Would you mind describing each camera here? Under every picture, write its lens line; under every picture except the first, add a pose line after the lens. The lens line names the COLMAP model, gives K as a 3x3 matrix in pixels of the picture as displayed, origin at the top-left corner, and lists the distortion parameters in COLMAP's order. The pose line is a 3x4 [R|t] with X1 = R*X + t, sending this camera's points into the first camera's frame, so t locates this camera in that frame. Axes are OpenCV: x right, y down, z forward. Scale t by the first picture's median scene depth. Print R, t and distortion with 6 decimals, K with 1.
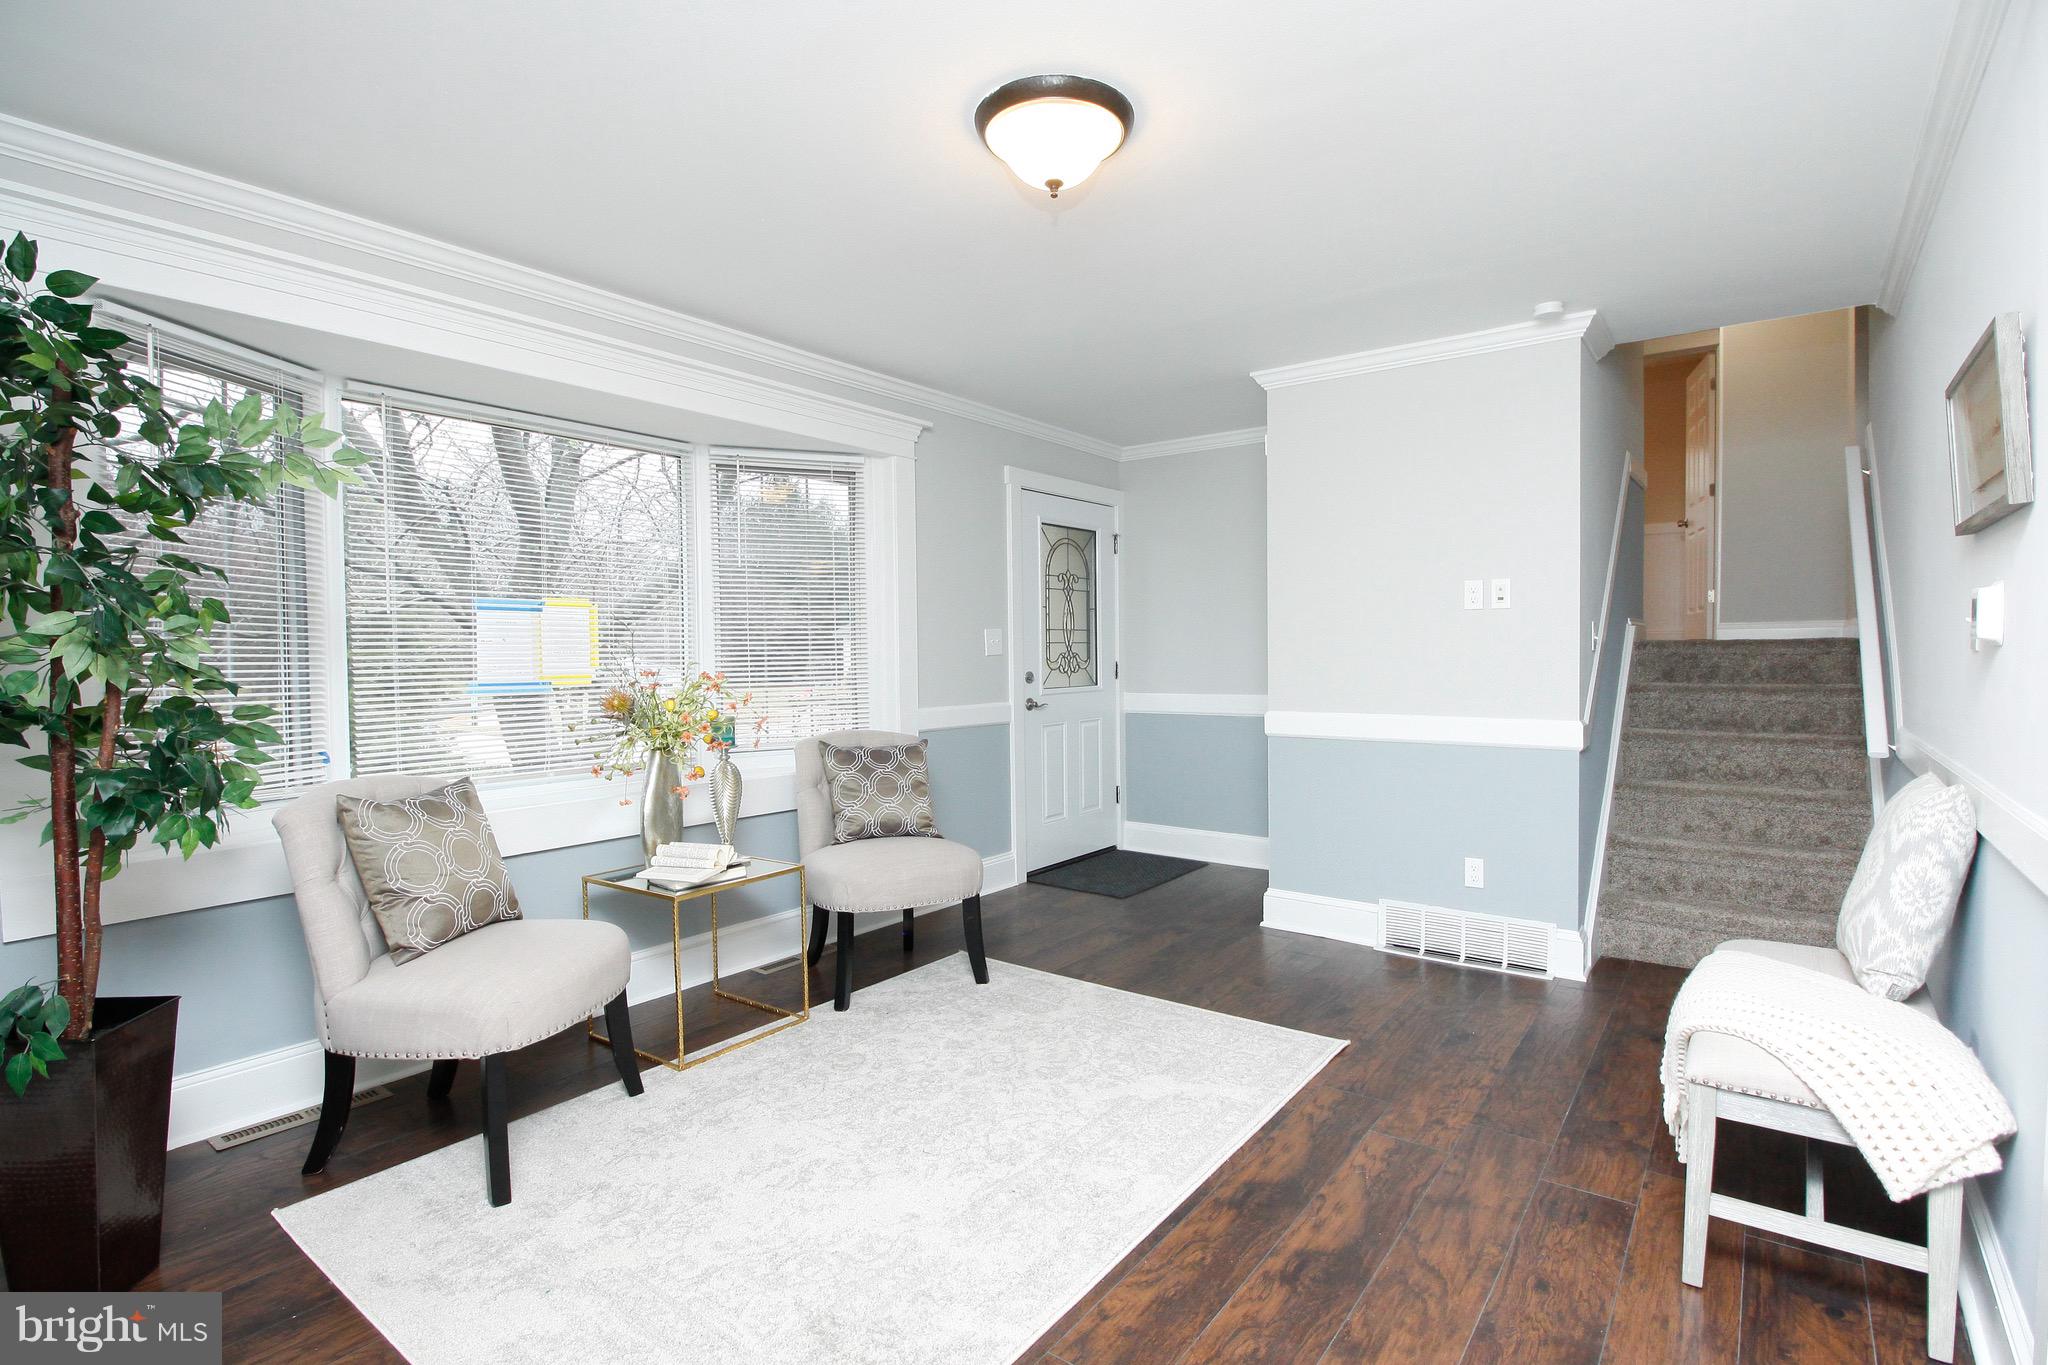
lens RADIAL K [[989.9, 0, 1051.4], [0, 989.9, 677.8], [0, 0, 1]] dist [-0.000355, -0.000725]
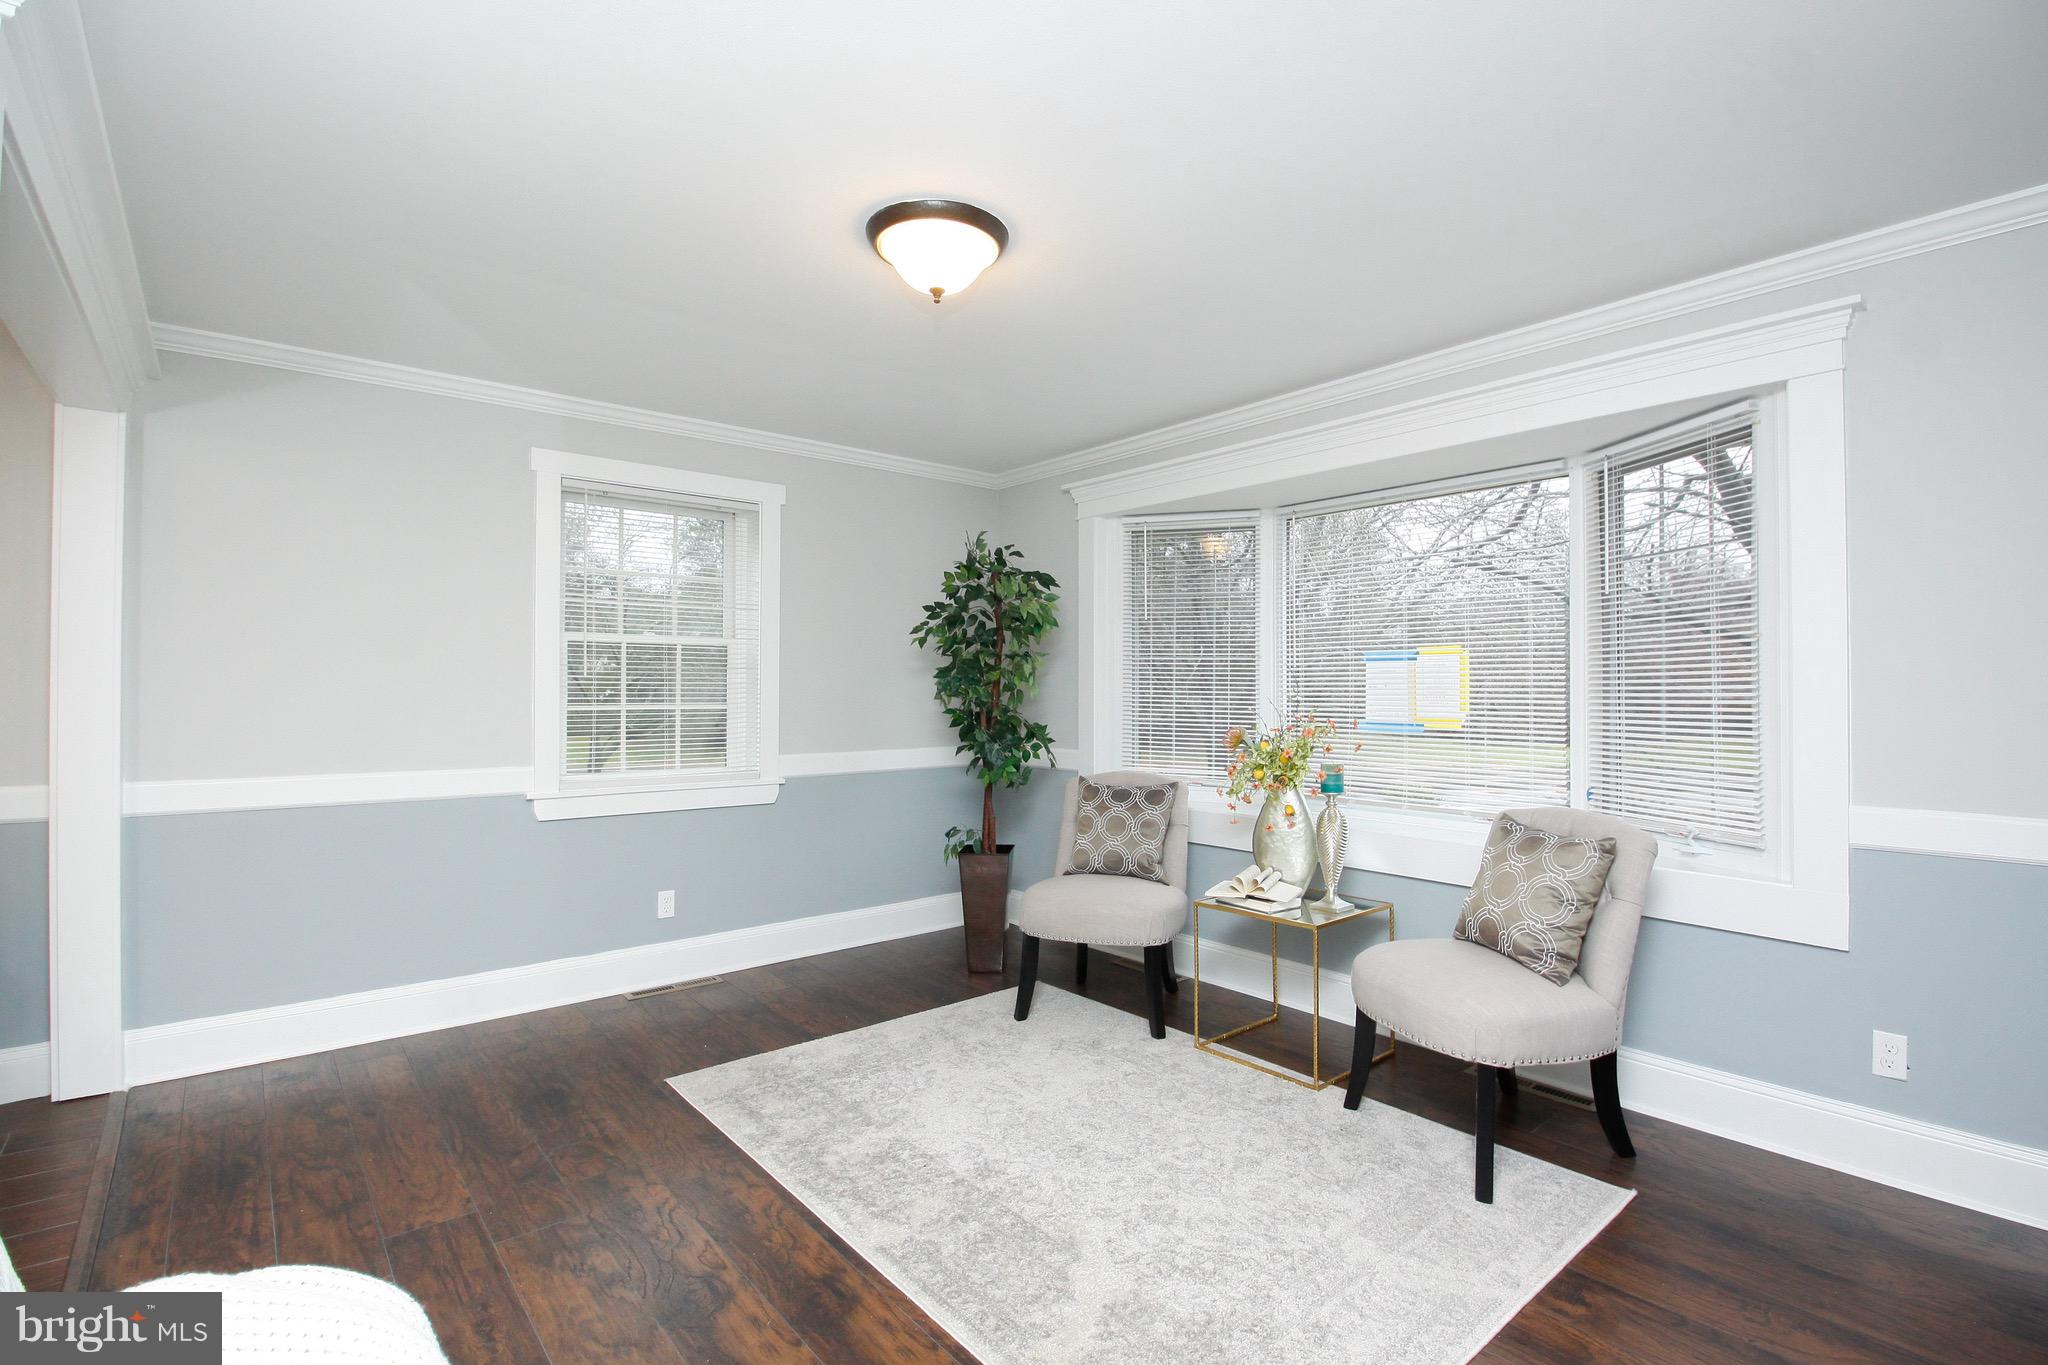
lens RADIAL K [[955.5, 0, 1029.6], [0, 955.5, 669.4], [0, 0, 1]] dist [-0.017072, -0.000807]
pose [[-0.242002, -0.012171, -0.970199, 0.698874], [-0.023702, 0.999697, -0.006629, -0.043236], [0.969986, 0.021391, -0.242217, 0.937216]]
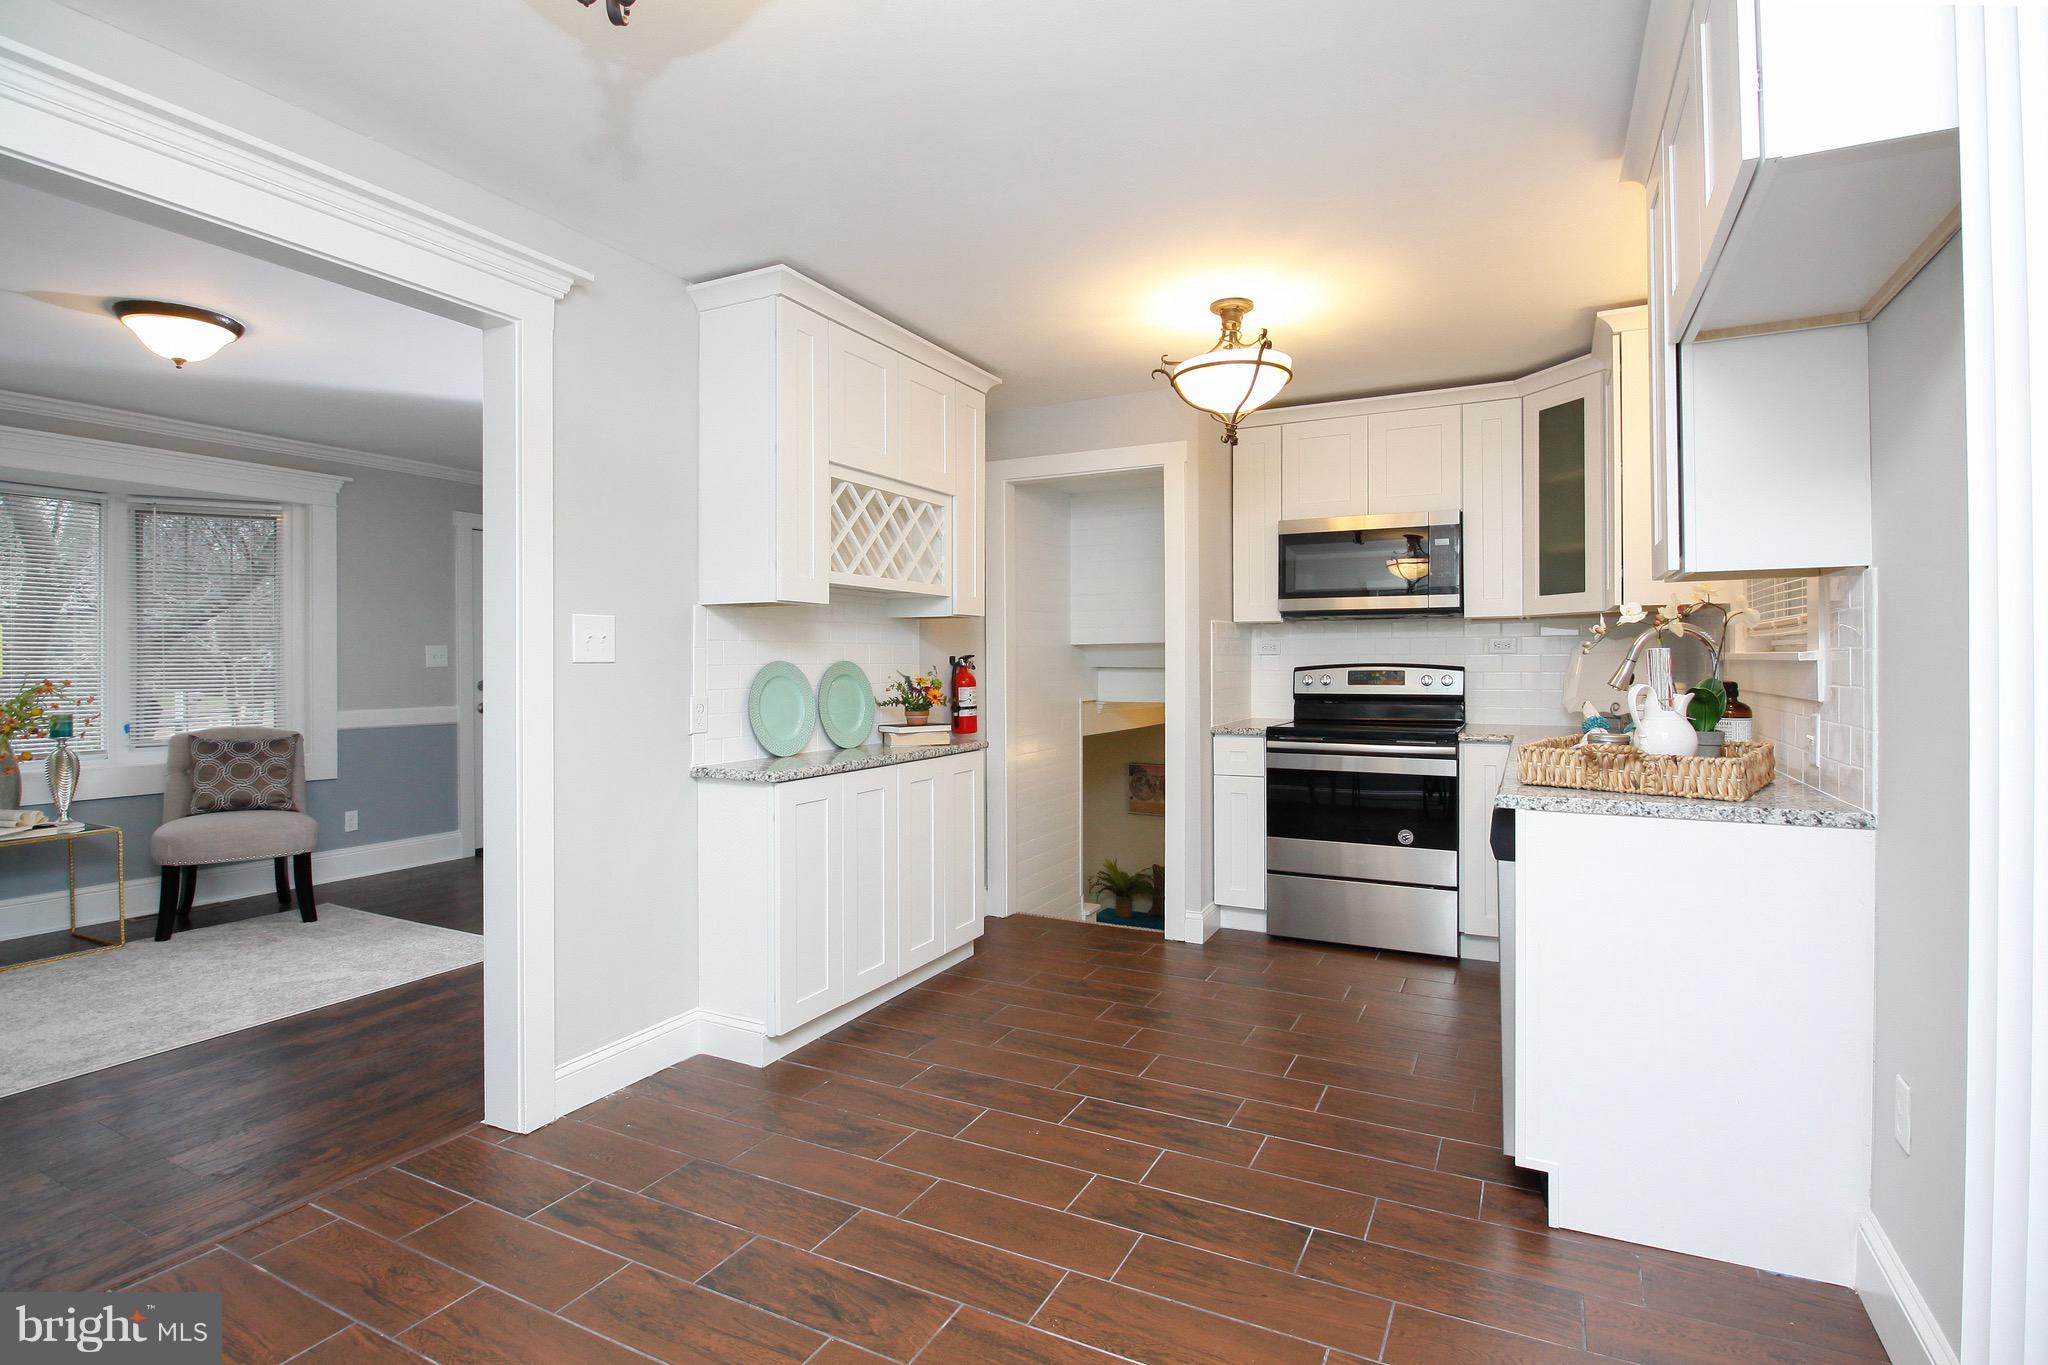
lens RADIAL K [[974.9, 0, 1054.3], [0, 974.9, 653.6], [0, 0, 1]] dist [-0.002068, -0.014364]
pose [[0.984721, 0.006079, 0.174036, 0.735125], [-0.000178, 0.999425, -0.033905, 0.001492], [-0.174142, 0.033356, 0.984155, -0.466002]]
